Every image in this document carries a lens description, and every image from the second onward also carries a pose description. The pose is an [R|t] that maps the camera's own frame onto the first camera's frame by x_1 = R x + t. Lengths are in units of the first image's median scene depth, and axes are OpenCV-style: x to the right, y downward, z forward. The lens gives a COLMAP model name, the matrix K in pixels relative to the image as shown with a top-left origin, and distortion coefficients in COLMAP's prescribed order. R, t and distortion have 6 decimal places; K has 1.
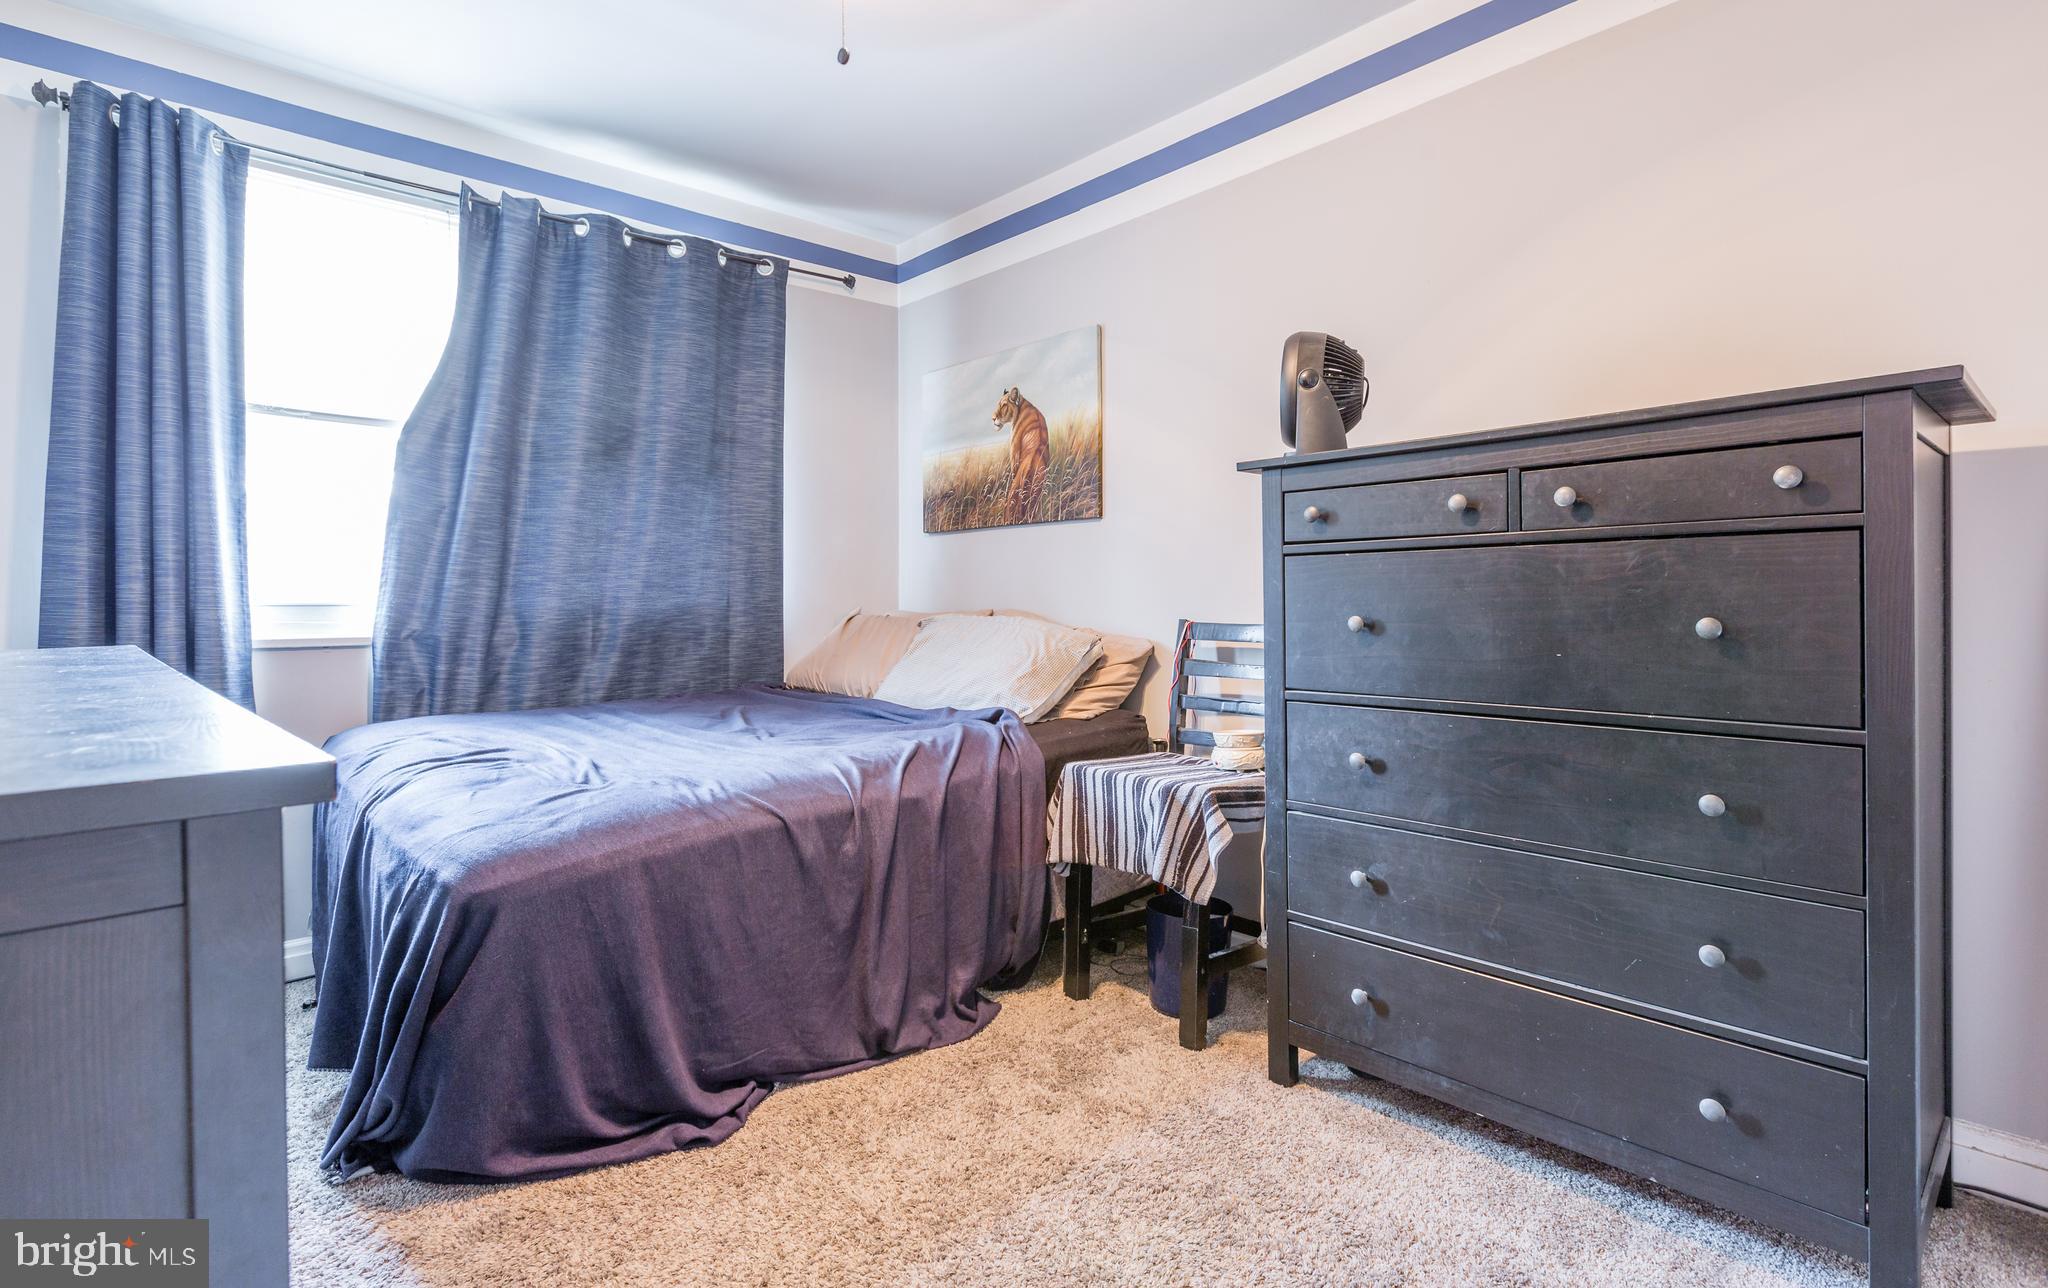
lens RADIAL K [[950.6, 0, 1018.5], [0, 950.6, 598.1], [0, 0, 1]] dist [0.002409, 0.000801]
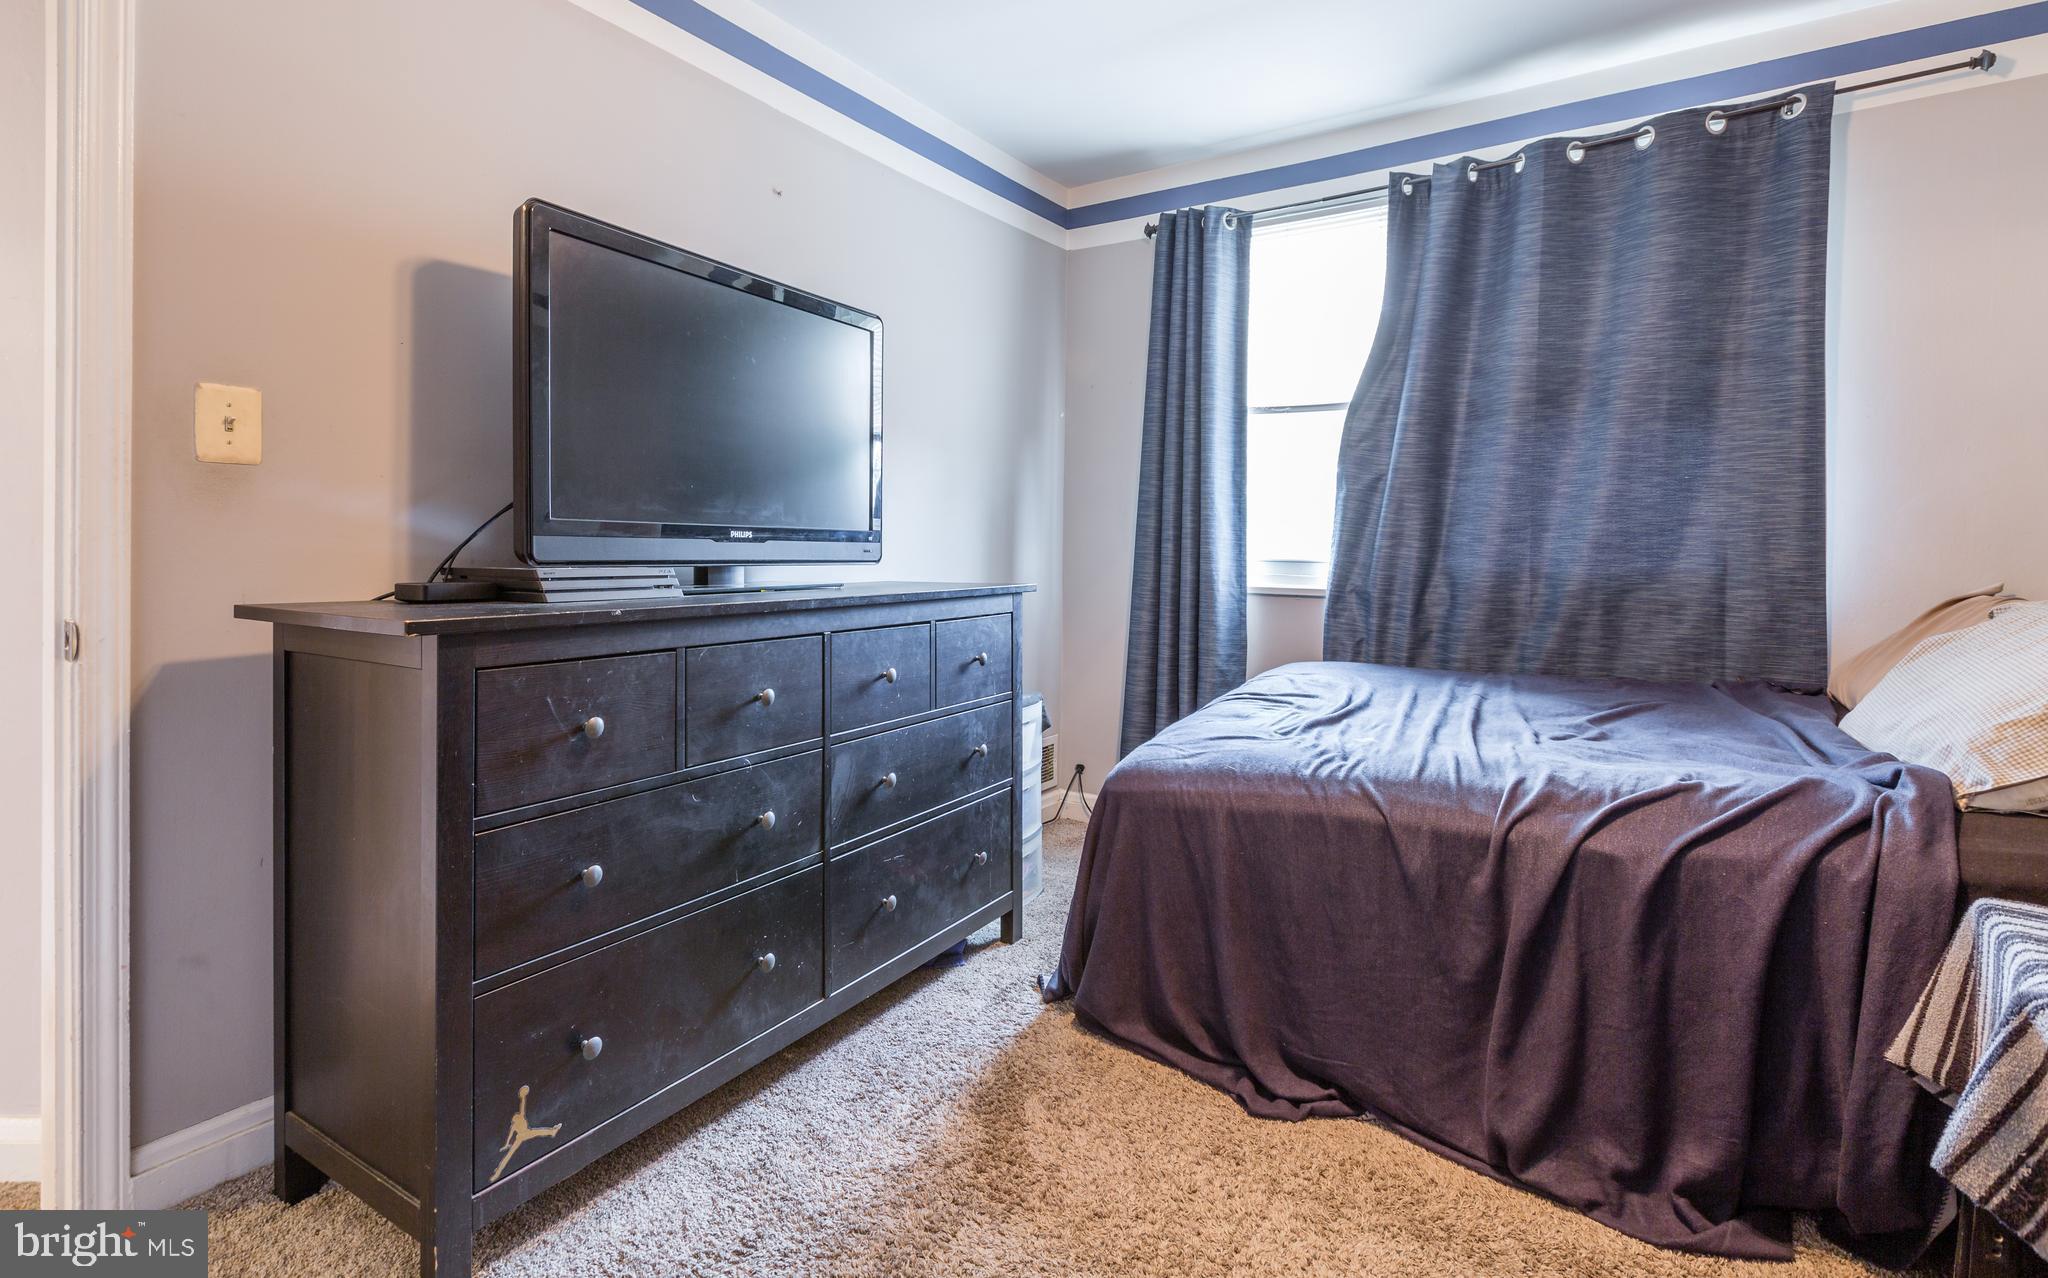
lens RADIAL K [[955.7, 0, 1020.5], [0, 955.7, 553.6], [0, 0, 1]] dist [0.000481, -0.000769]
pose [[0.269477, 0.012620, -0.962924, 0.305073], [-0.014123, 0.999858, 0.009151, -0.007661], [0.962903, 0.011133, 0.269617, 0.267052]]
